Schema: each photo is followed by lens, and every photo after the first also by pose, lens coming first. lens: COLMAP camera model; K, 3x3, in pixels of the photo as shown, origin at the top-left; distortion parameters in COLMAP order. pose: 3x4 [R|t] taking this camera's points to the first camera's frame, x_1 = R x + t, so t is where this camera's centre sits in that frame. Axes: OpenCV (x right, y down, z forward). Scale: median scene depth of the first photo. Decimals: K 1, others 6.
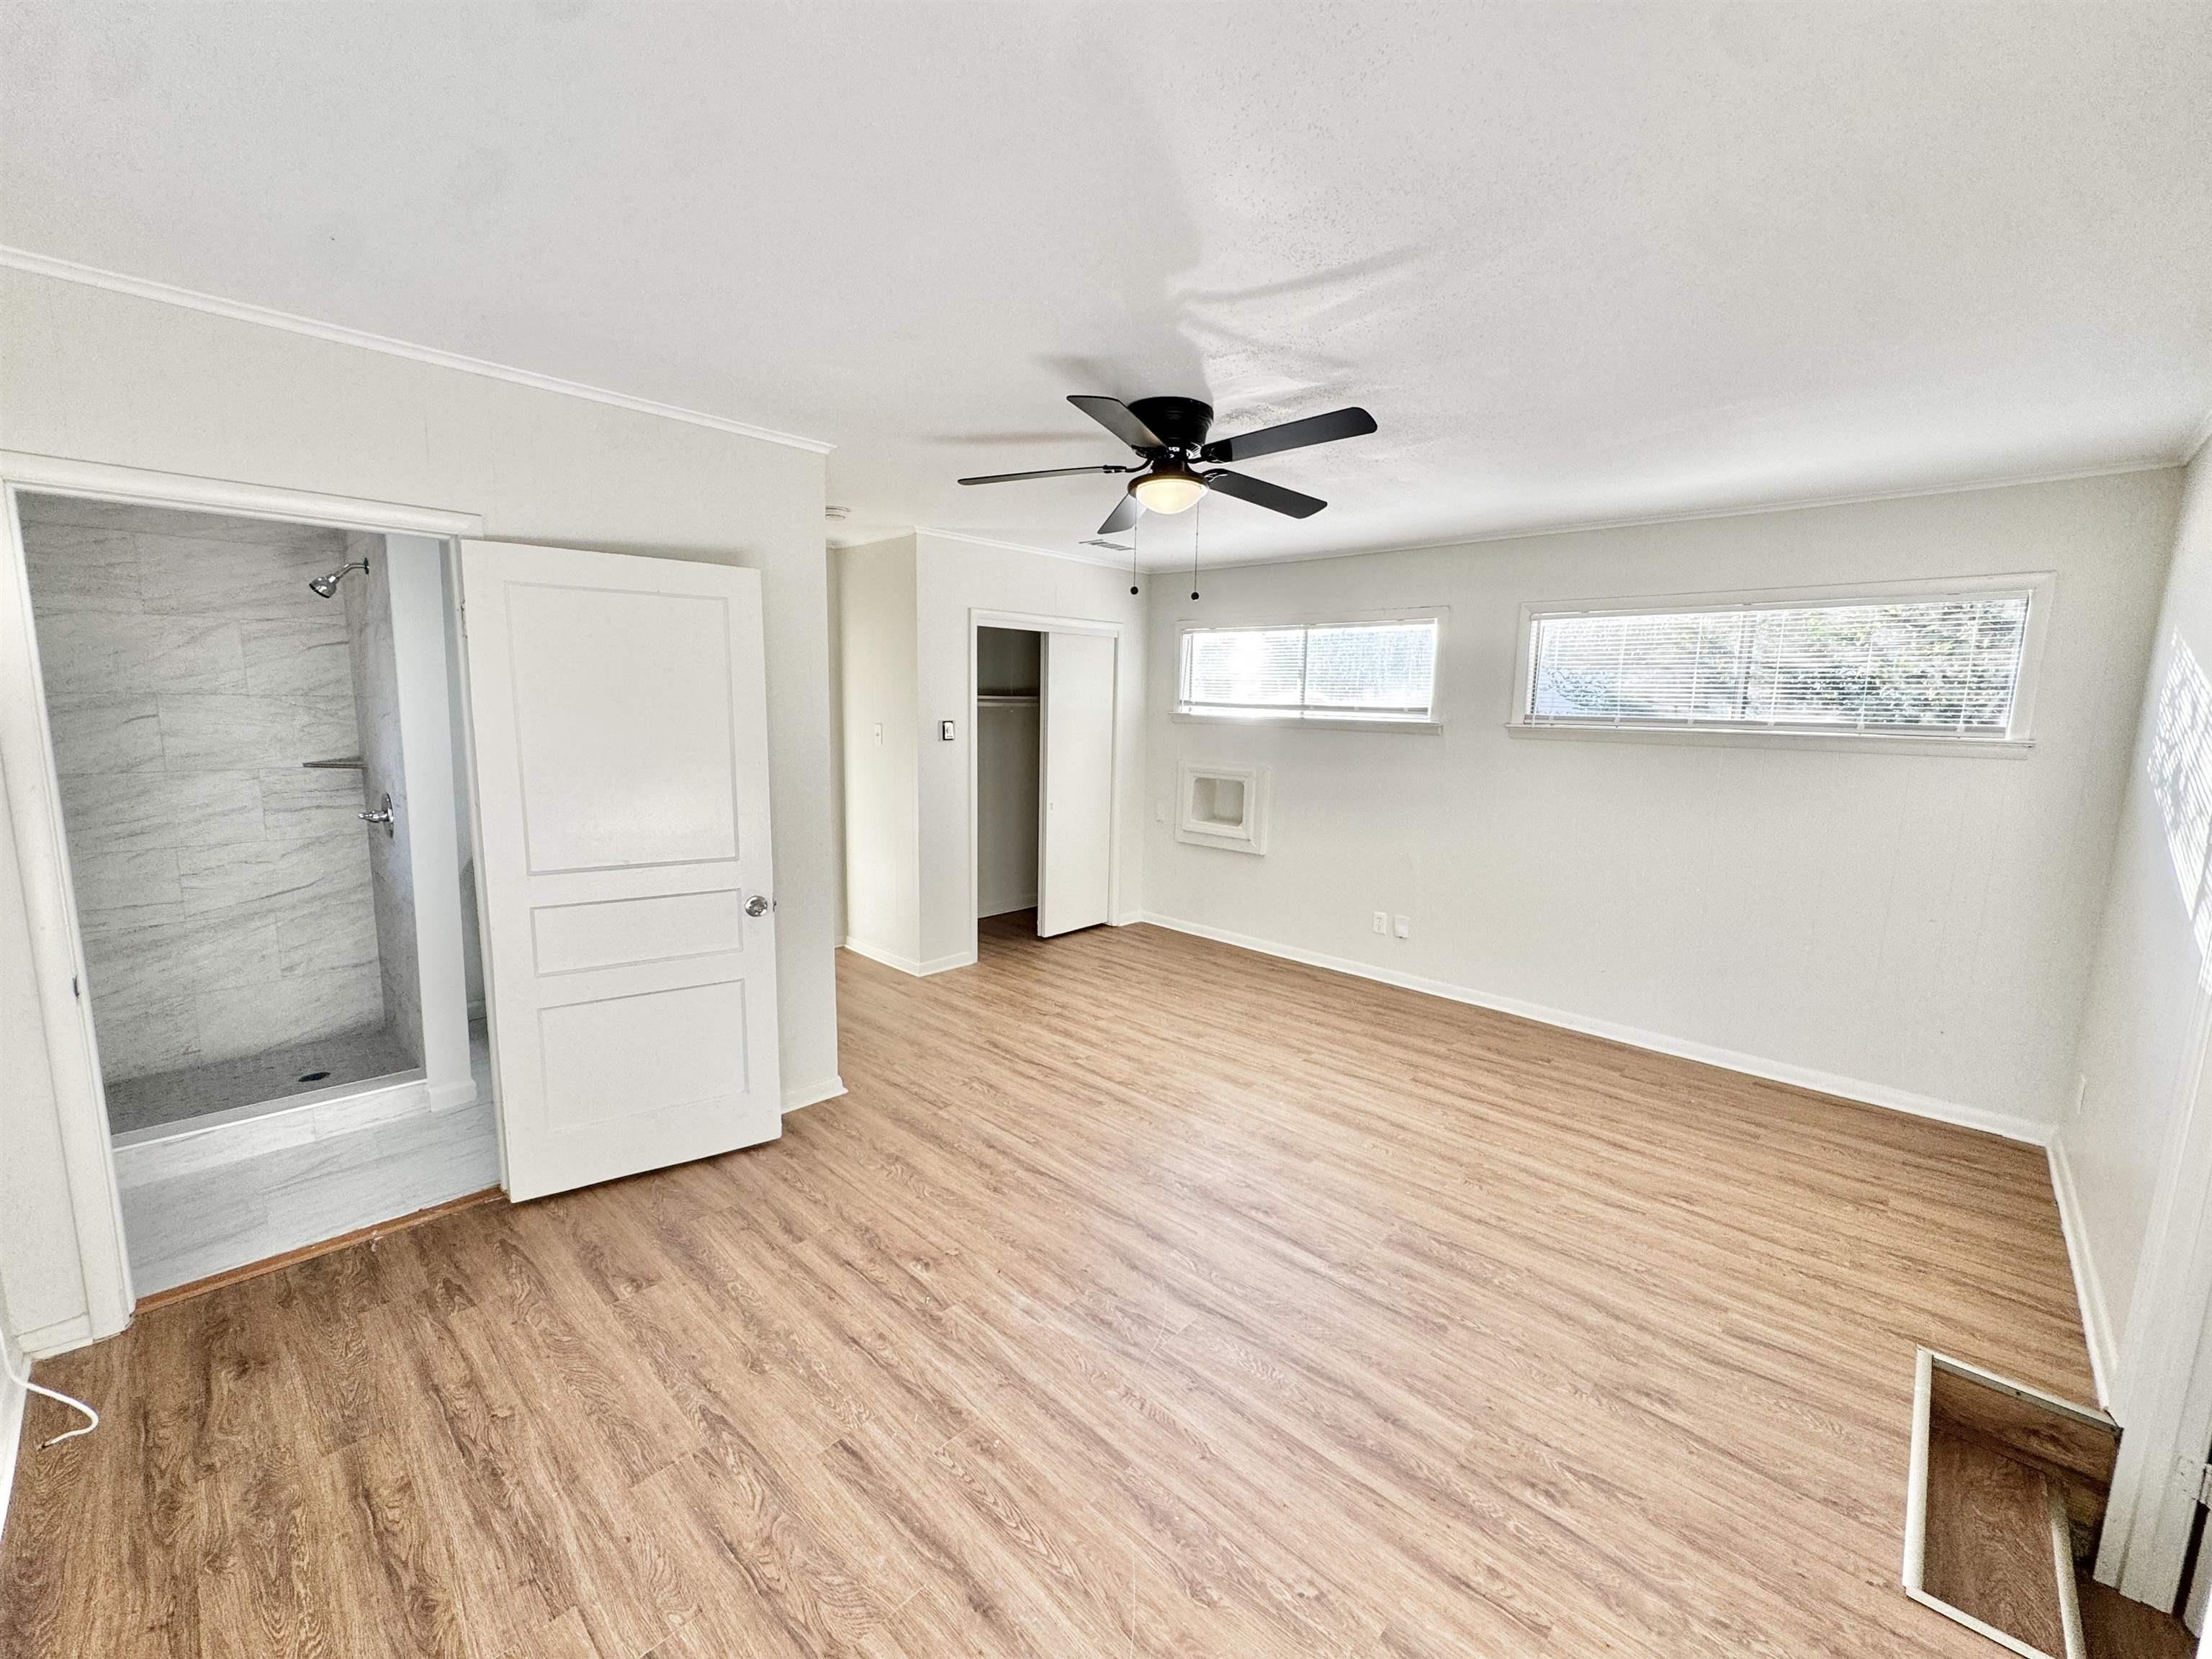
lens RADIAL K [[882.3, 0, 1110.4], [0, 882.3, 829.0], [0, 0, 1]] dist [-0.002999, -0.000134]
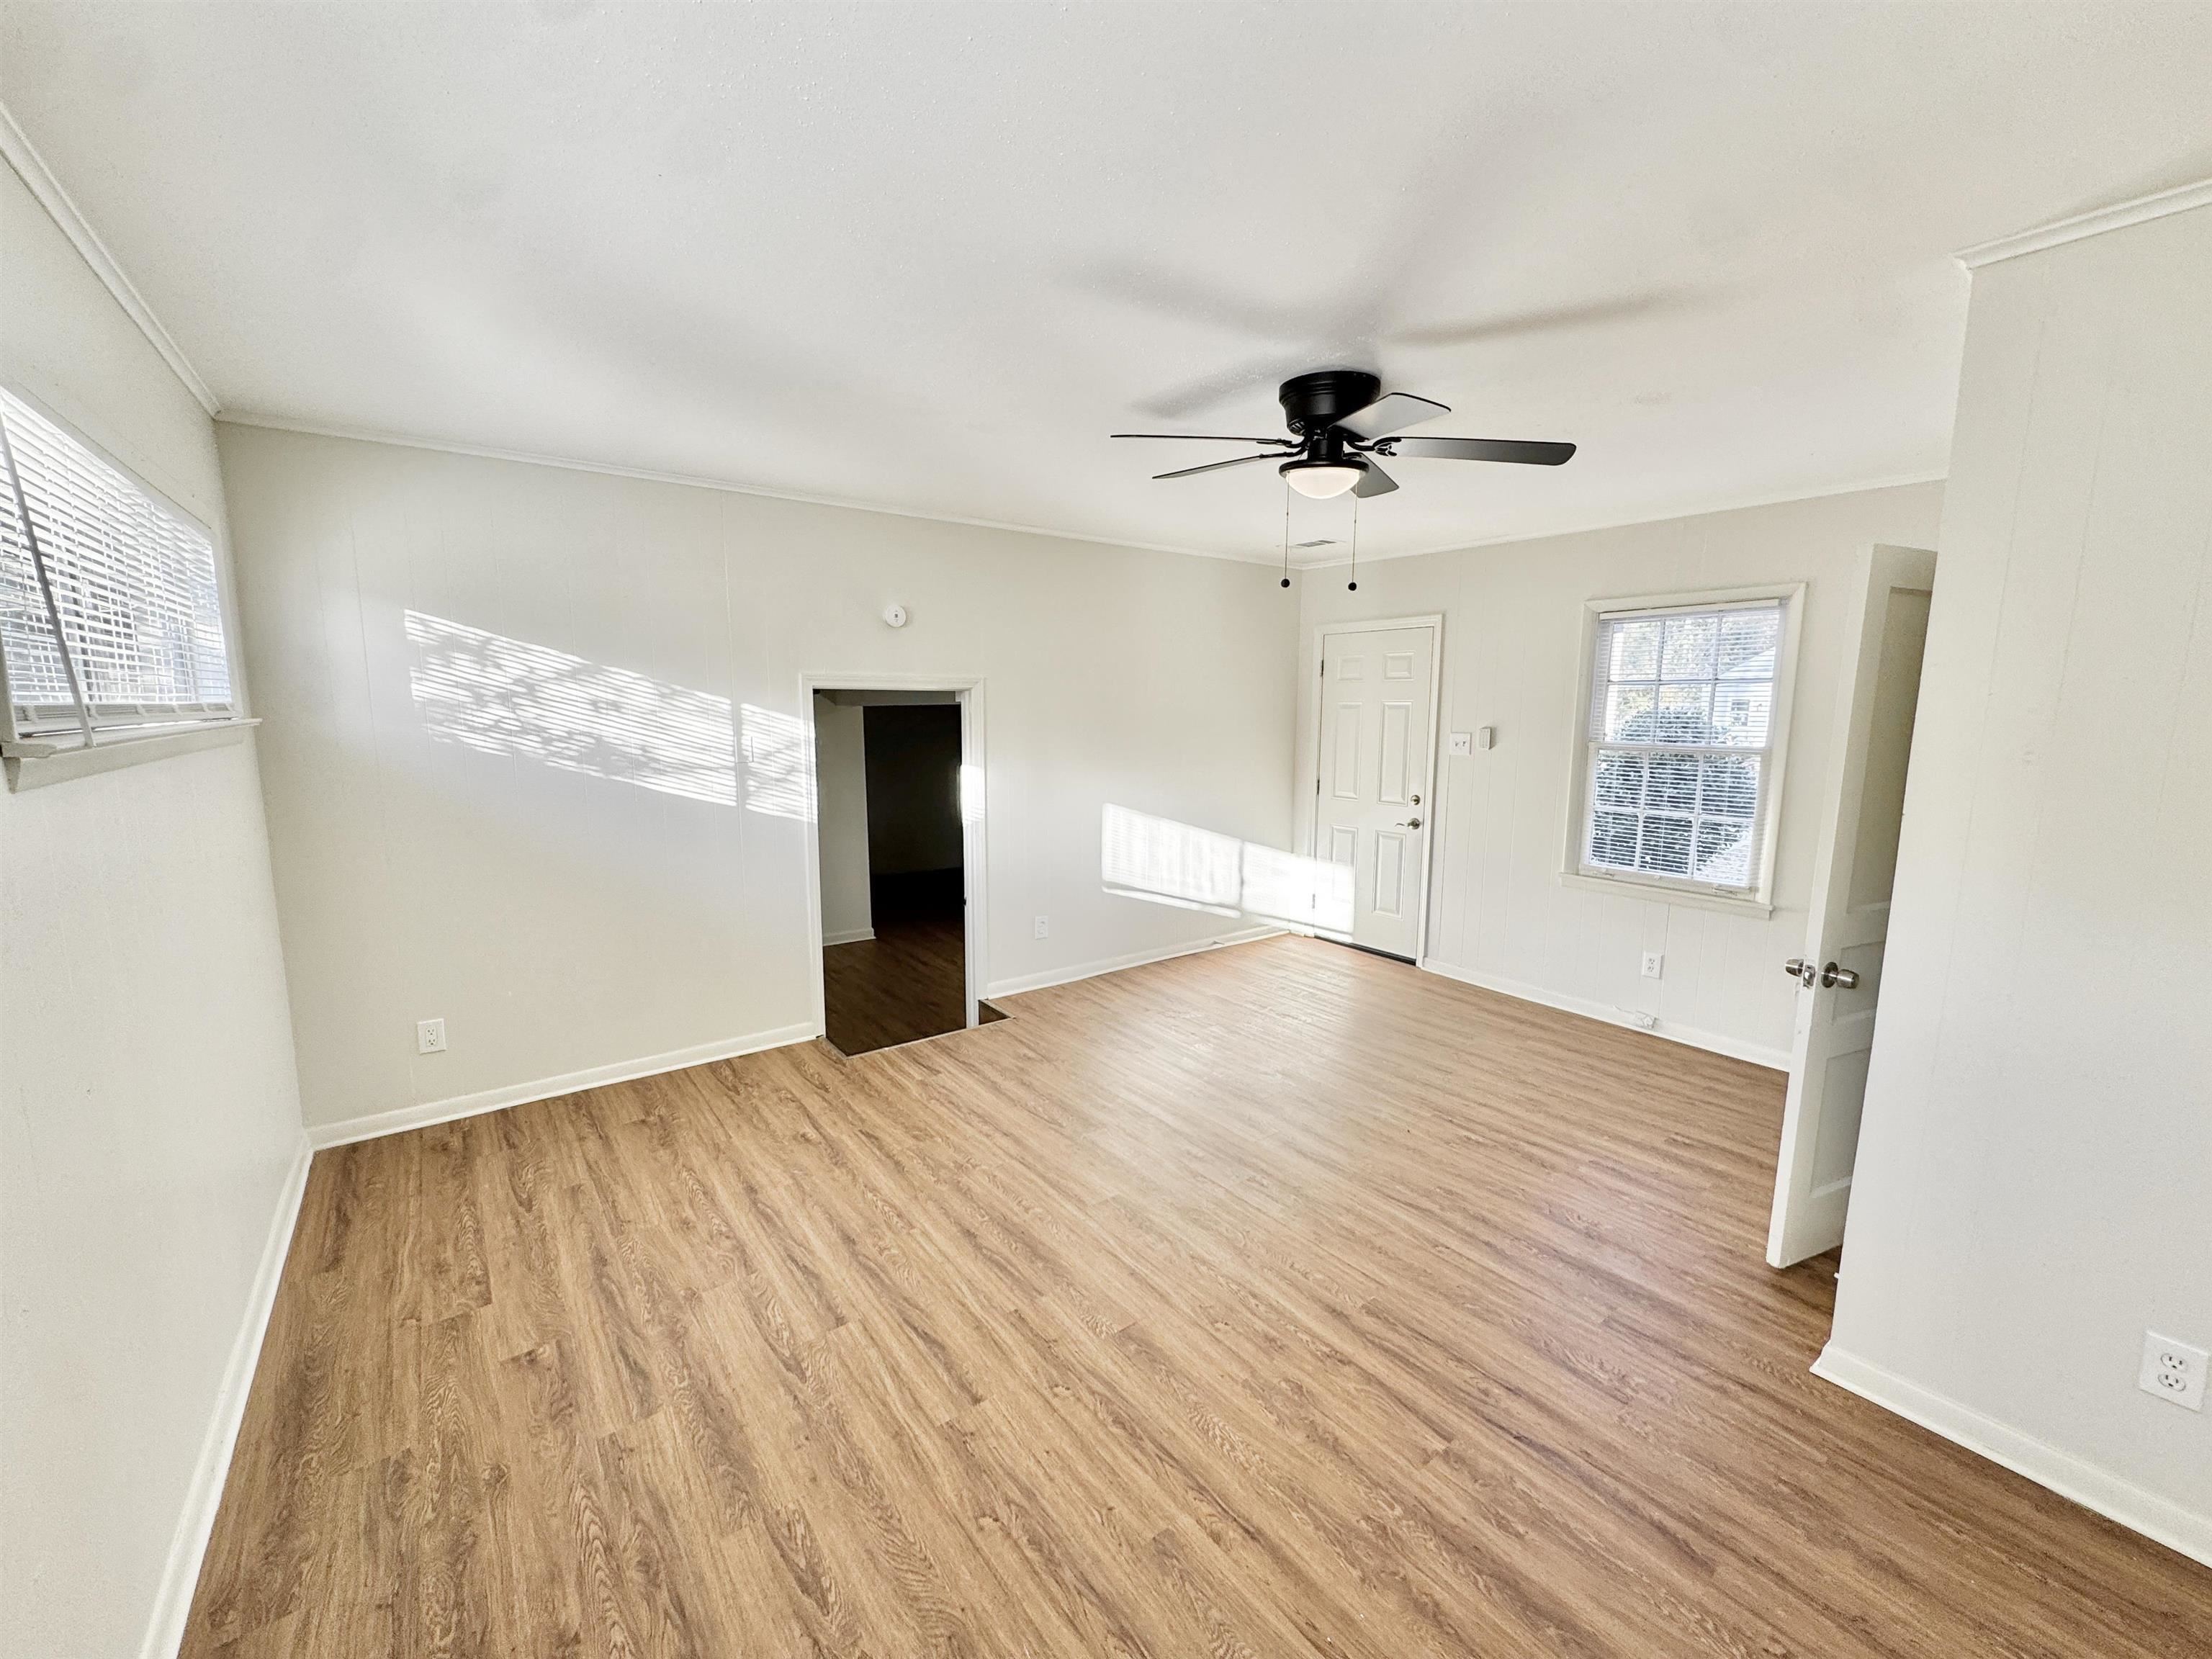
lens RADIAL K [[882.3, 0, 1110.4], [0, 882.3, 829.0], [0, 0, 1]] dist [-0.002999, -0.000134]
pose [[-0.986528, -0.050229, 0.155688, 0.102945], [-0.004491, 0.959652, 0.281156, -0.237407], [-0.163529, 0.276669, -0.946949, 1.677199]]
